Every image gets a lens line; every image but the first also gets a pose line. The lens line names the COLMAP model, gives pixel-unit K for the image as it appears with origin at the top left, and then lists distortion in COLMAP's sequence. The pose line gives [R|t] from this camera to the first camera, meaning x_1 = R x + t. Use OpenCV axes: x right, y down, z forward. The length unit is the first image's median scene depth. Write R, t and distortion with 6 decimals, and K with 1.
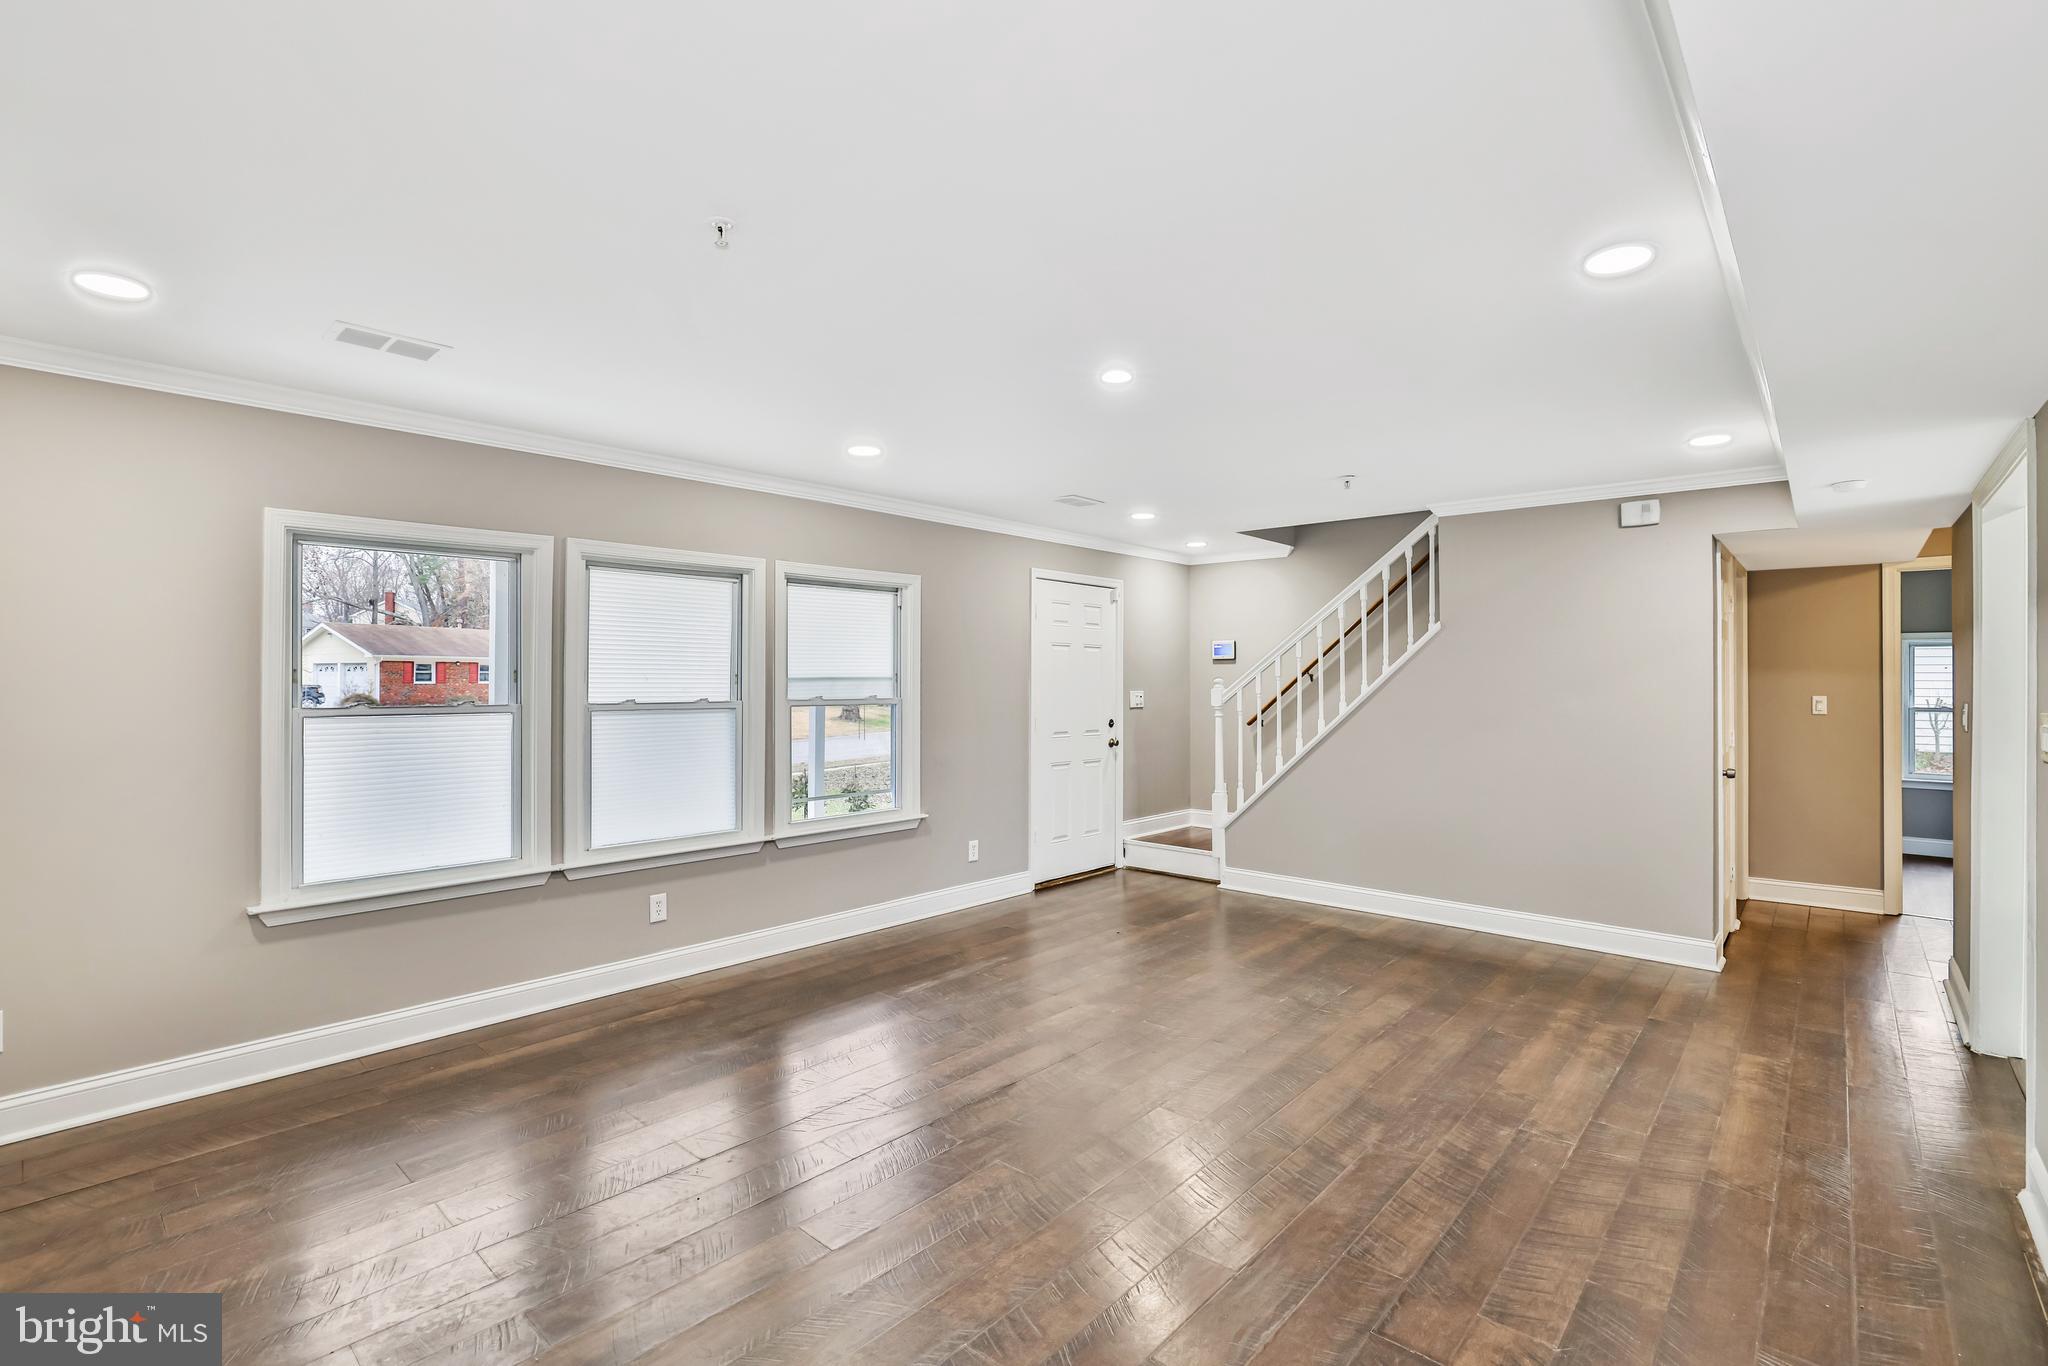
lens RADIAL K [[913.5, 0, 1020.4], [0, 913.5, 675.9], [0, 0, 1]] dist [-0.037297, 0.001180]
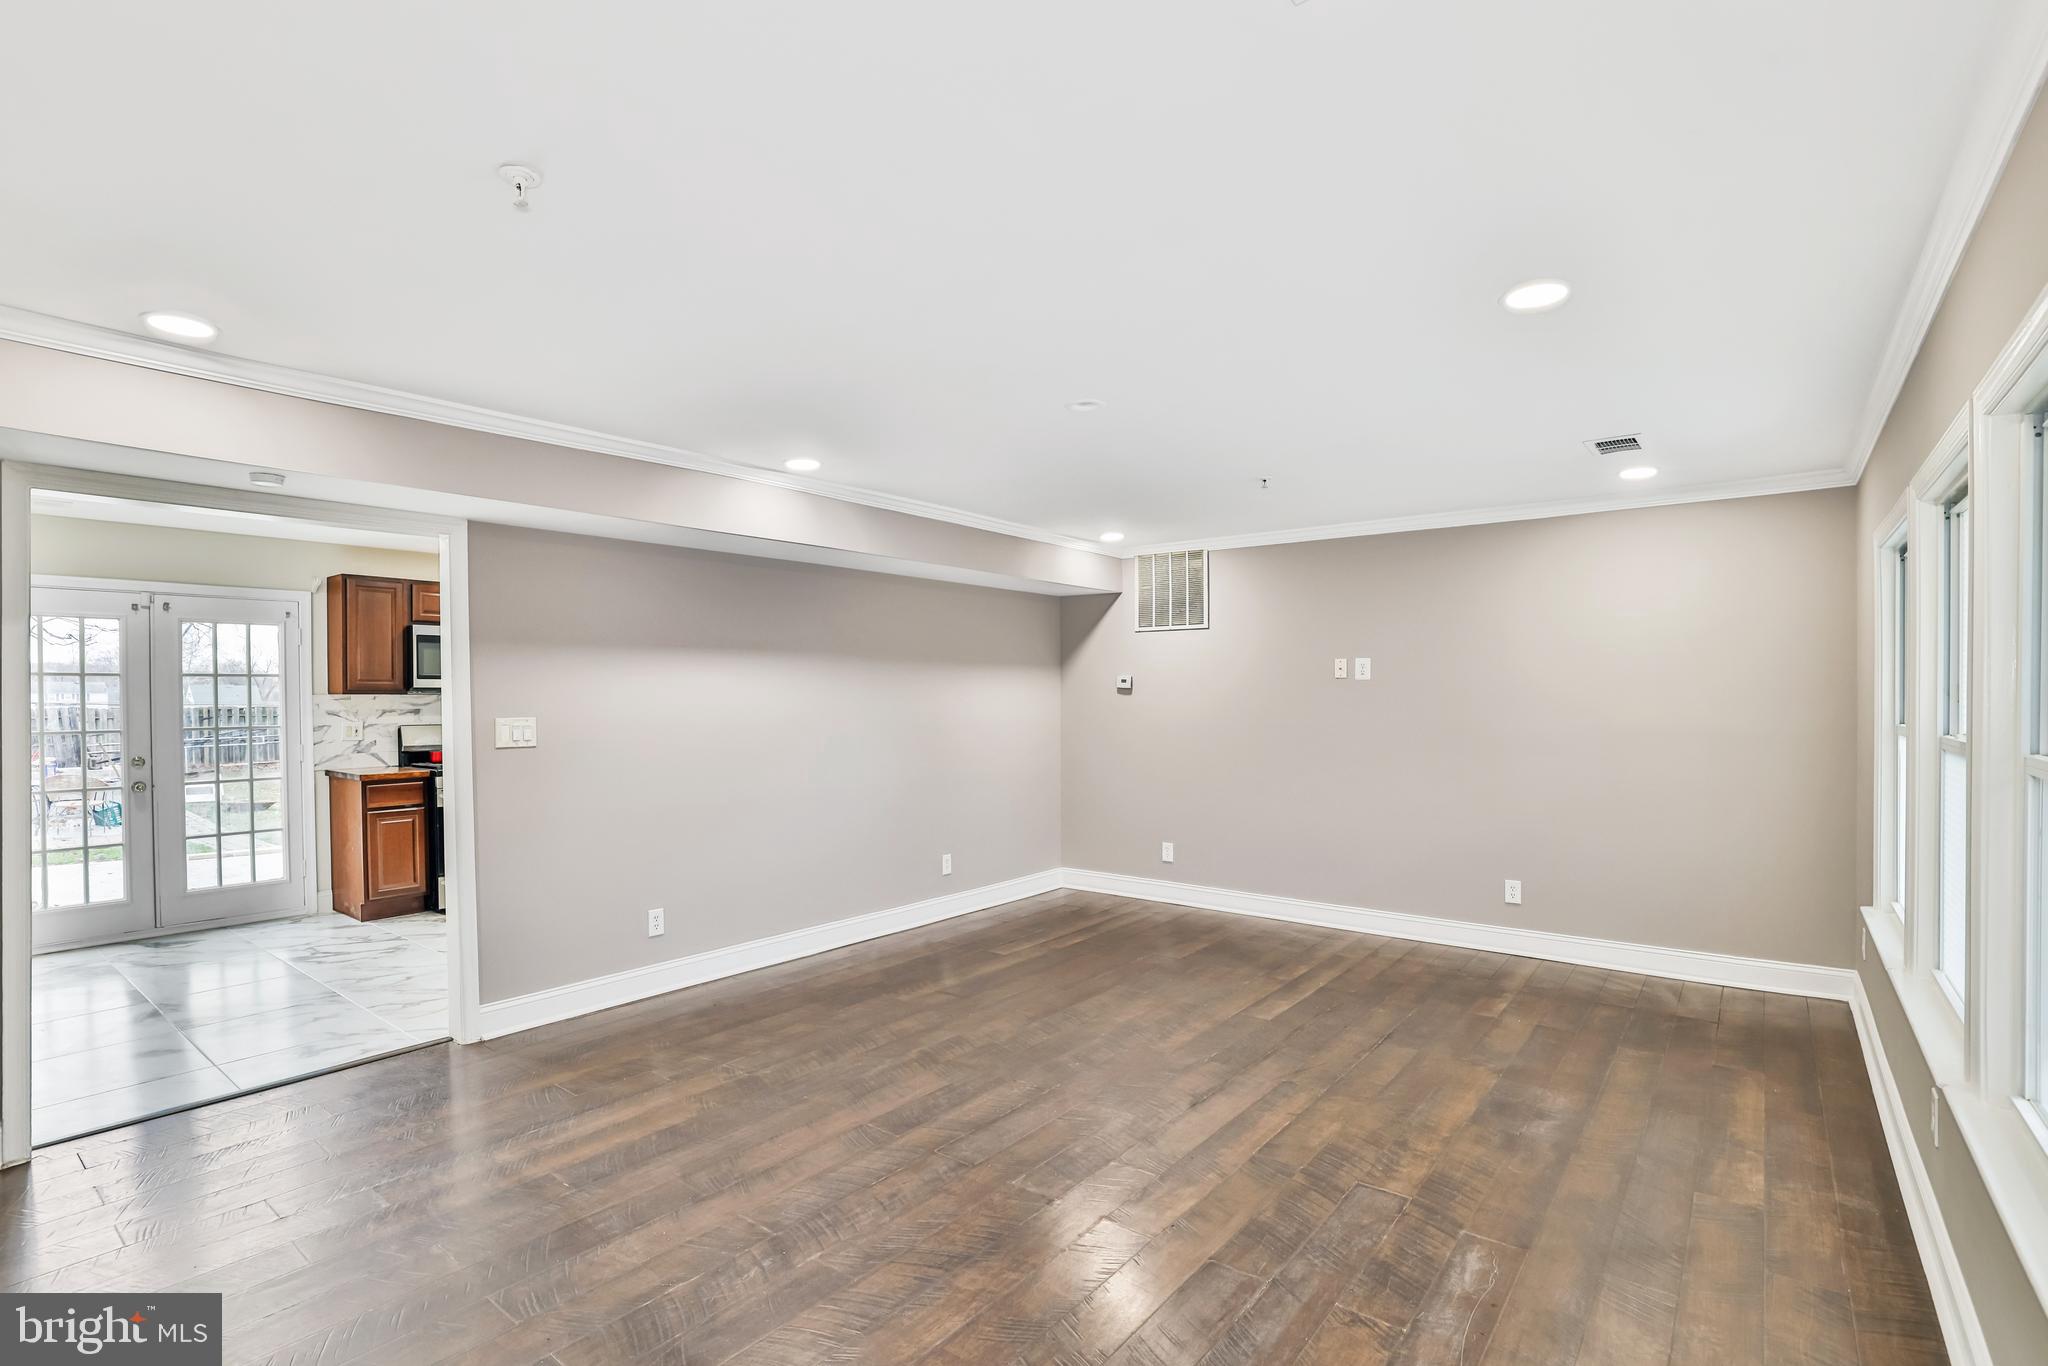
lens RADIAL K [[913.5, 0, 1012.0], [0, 913.5, 694.9], [0, 0, 1]] dist [-0.037297, 0.001180]
pose [[-0.998481, 0.004453, -0.054924, 0.233001], [0.004108, 0.999971, 0.006407, -0.003942], [0.054951, 0.006172, -0.998470, 1.902270]]
